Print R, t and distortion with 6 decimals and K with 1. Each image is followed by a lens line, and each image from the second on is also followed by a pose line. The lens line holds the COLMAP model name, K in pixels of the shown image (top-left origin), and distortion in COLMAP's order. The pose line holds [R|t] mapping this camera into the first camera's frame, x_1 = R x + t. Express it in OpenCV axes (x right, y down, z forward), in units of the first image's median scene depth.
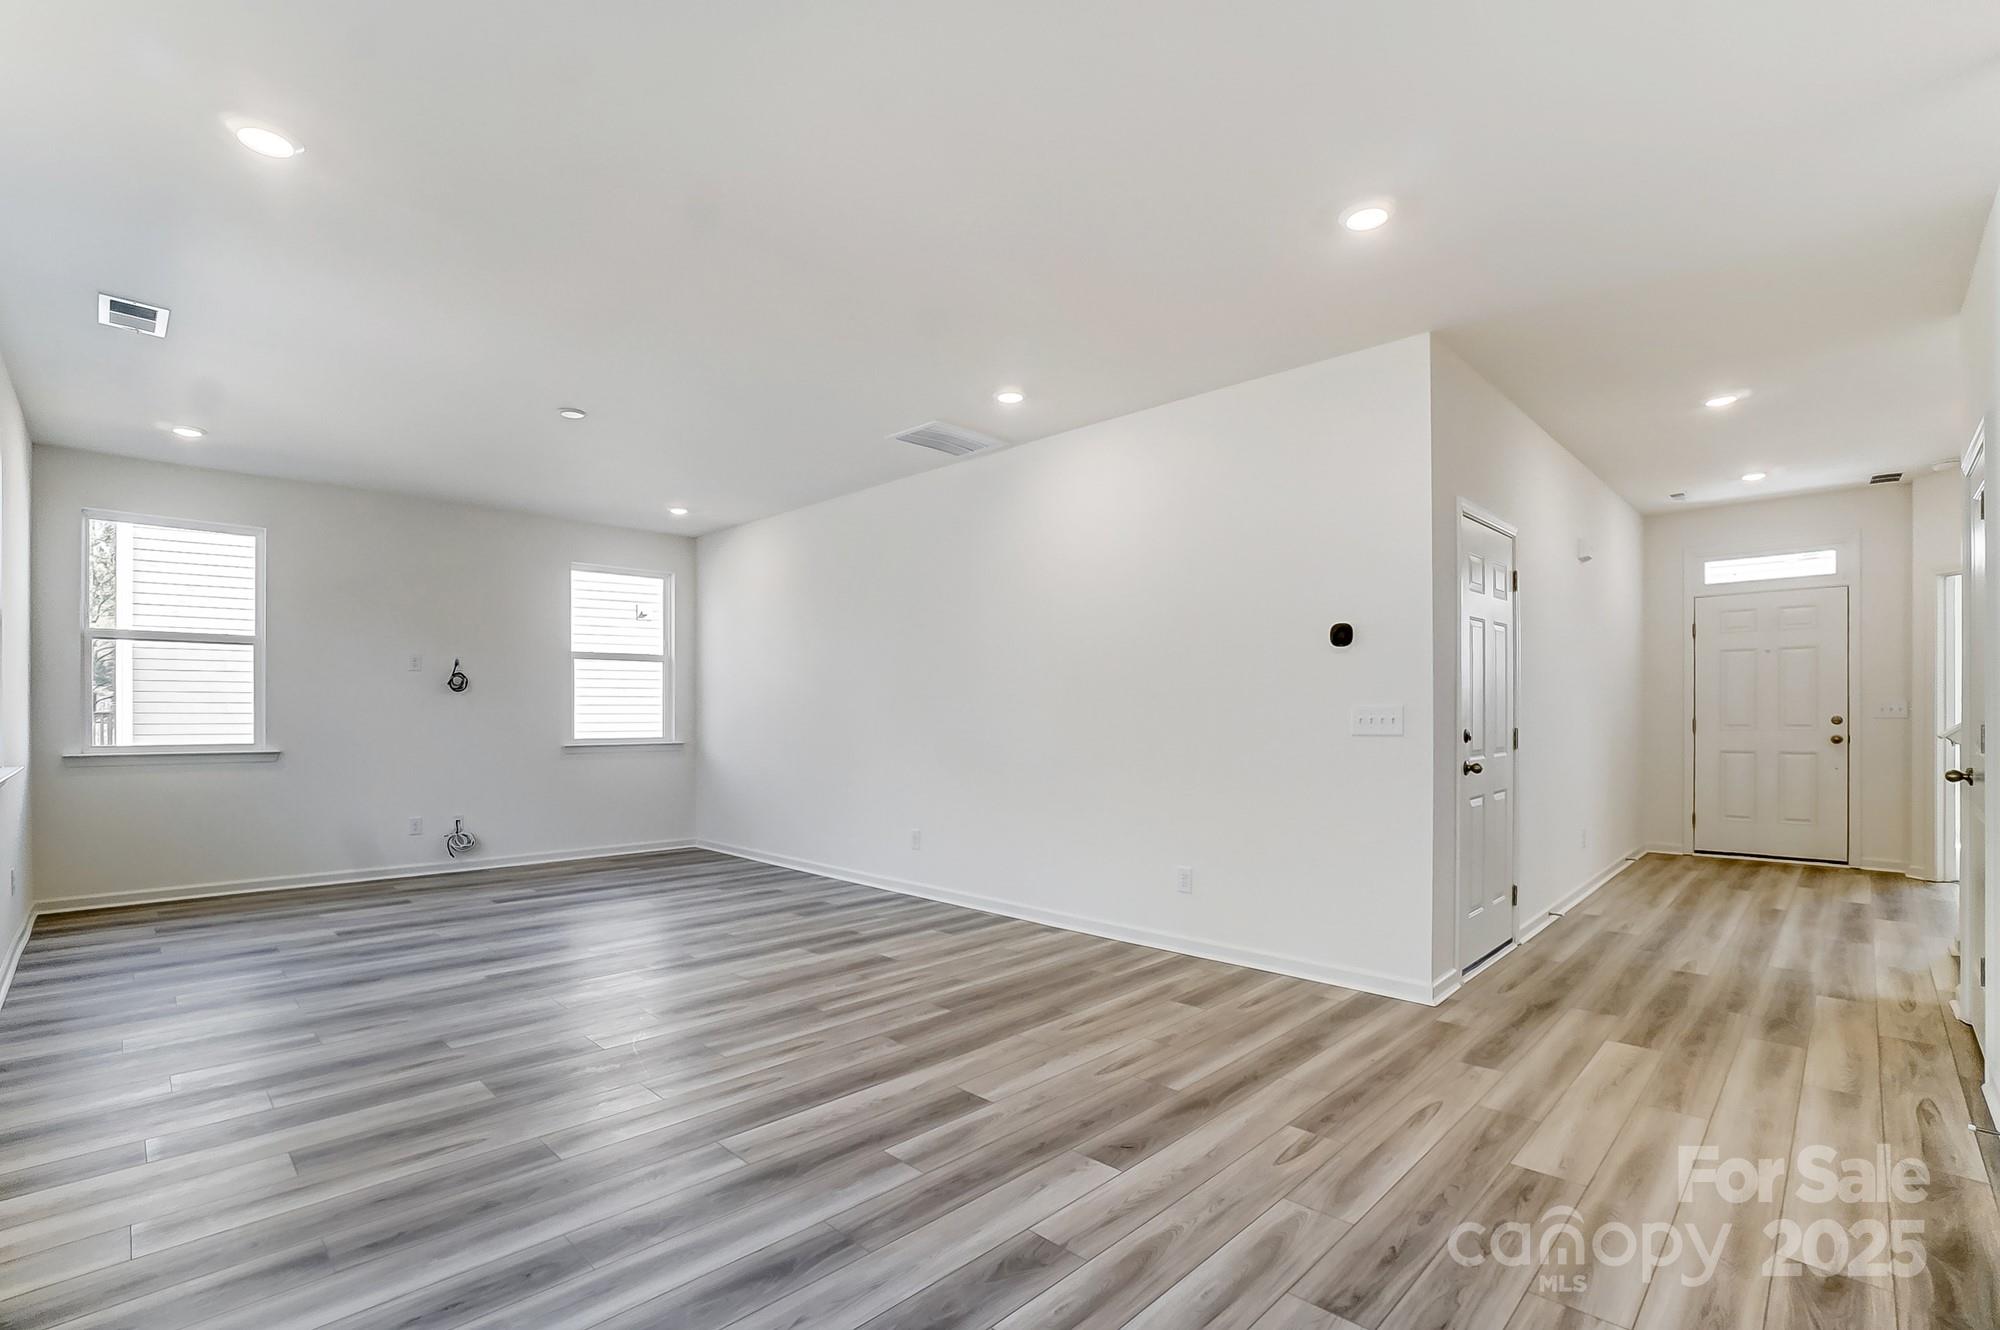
lens RADIAL K [[889.9, 0, 1011.6], [0, 889.9, 719.1], [0, 0, 1]] dist [-0.020349, 0.000231]
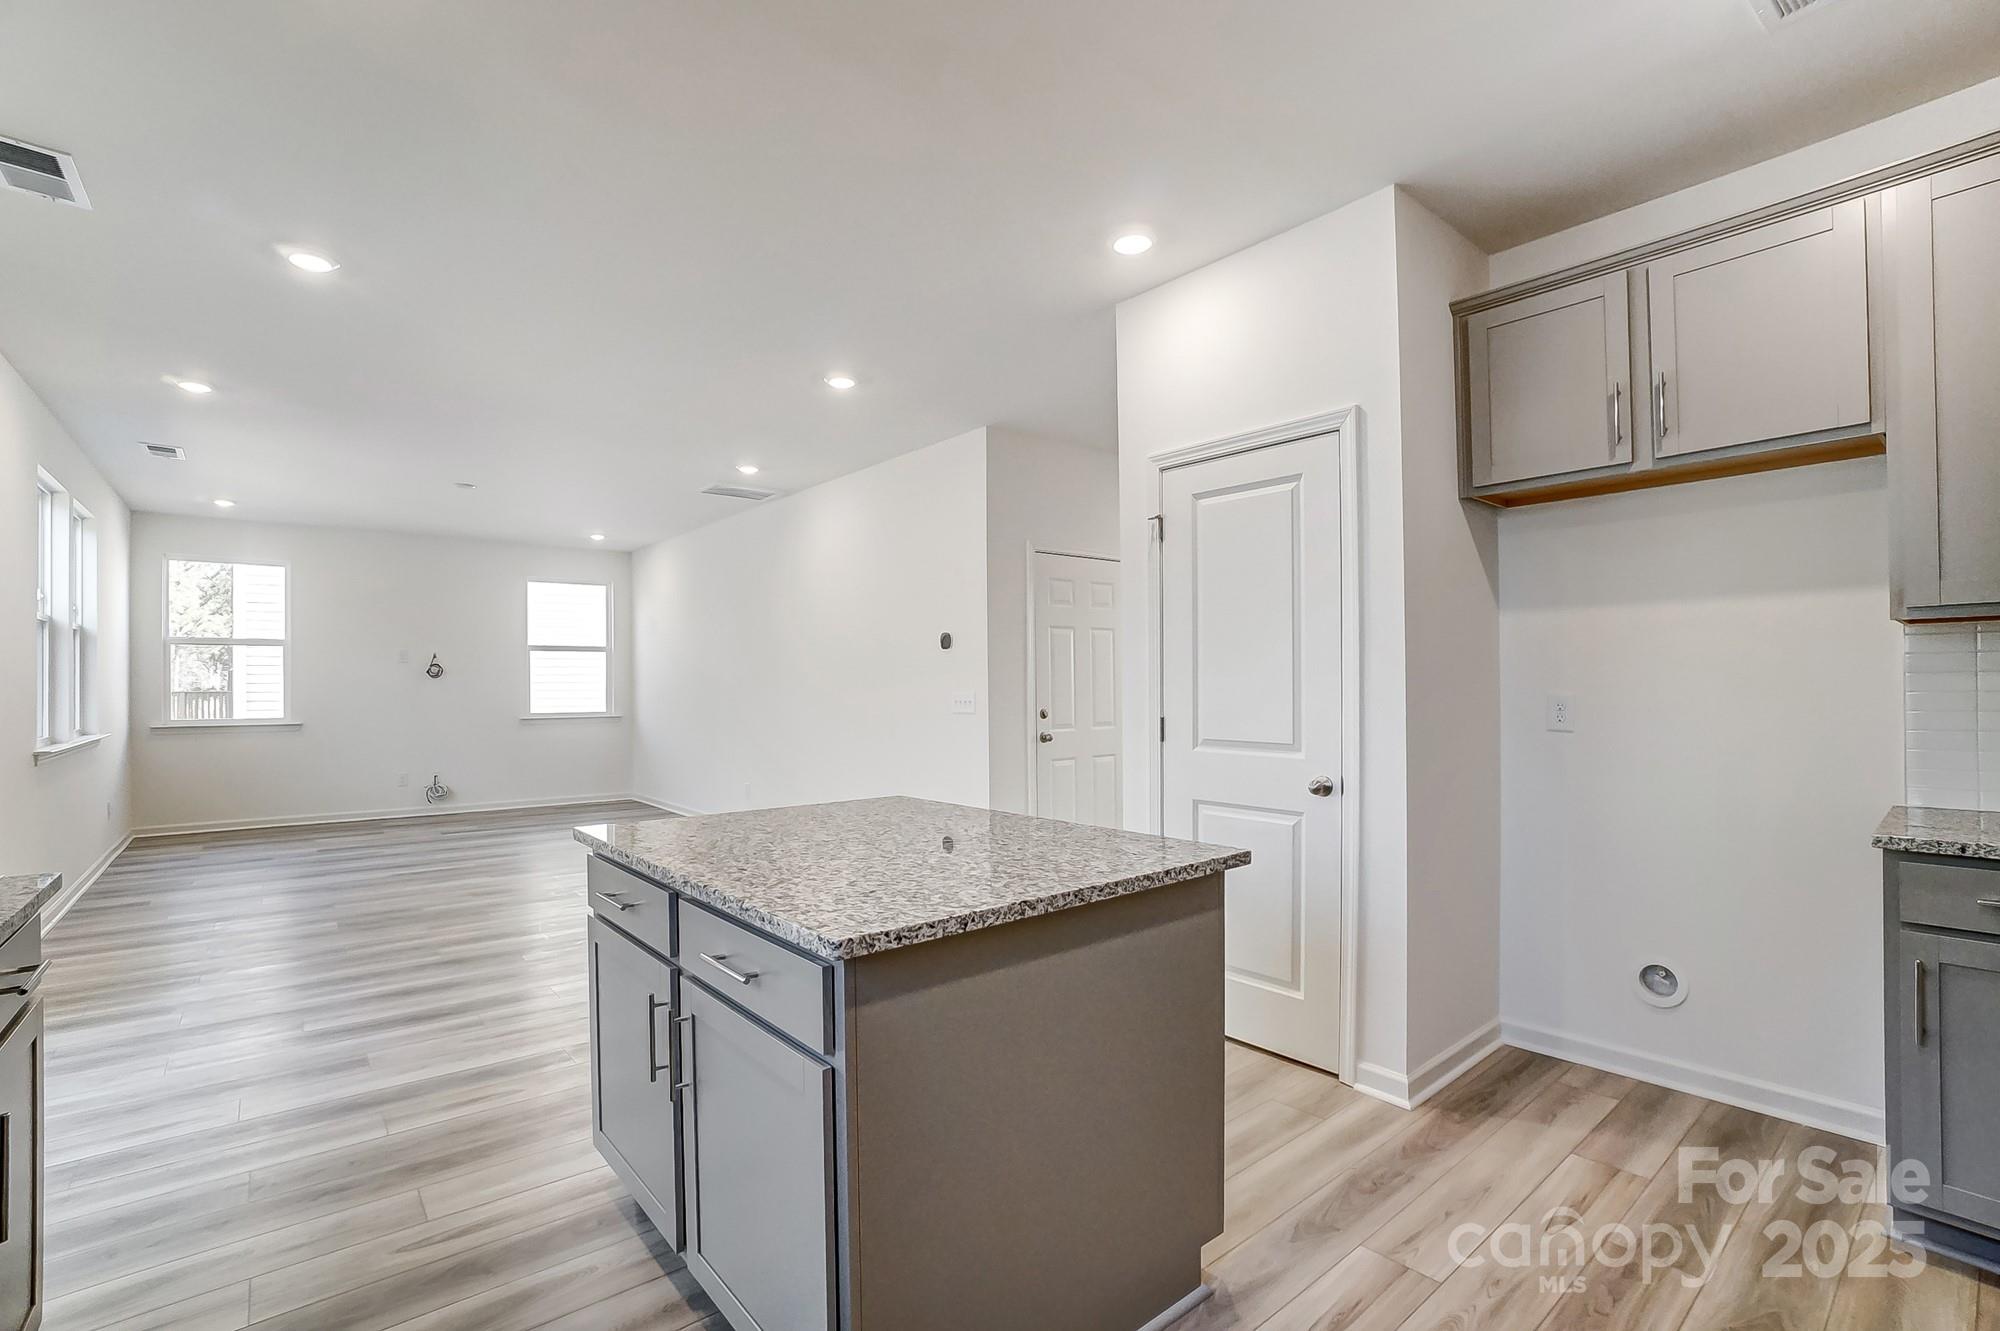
lens RADIAL K [[889.9, 0, 1012.0], [0, 889.9, 679.3], [0, 0, 1]] dist [-0.020349, 0.000231]
pose [[0.994647, -0.004963, -0.103217, 0.368683], [0.004002, 0.999947, -0.009516, -0.013107], [0.103258, 0.009052, 0.994613, -0.224766]]
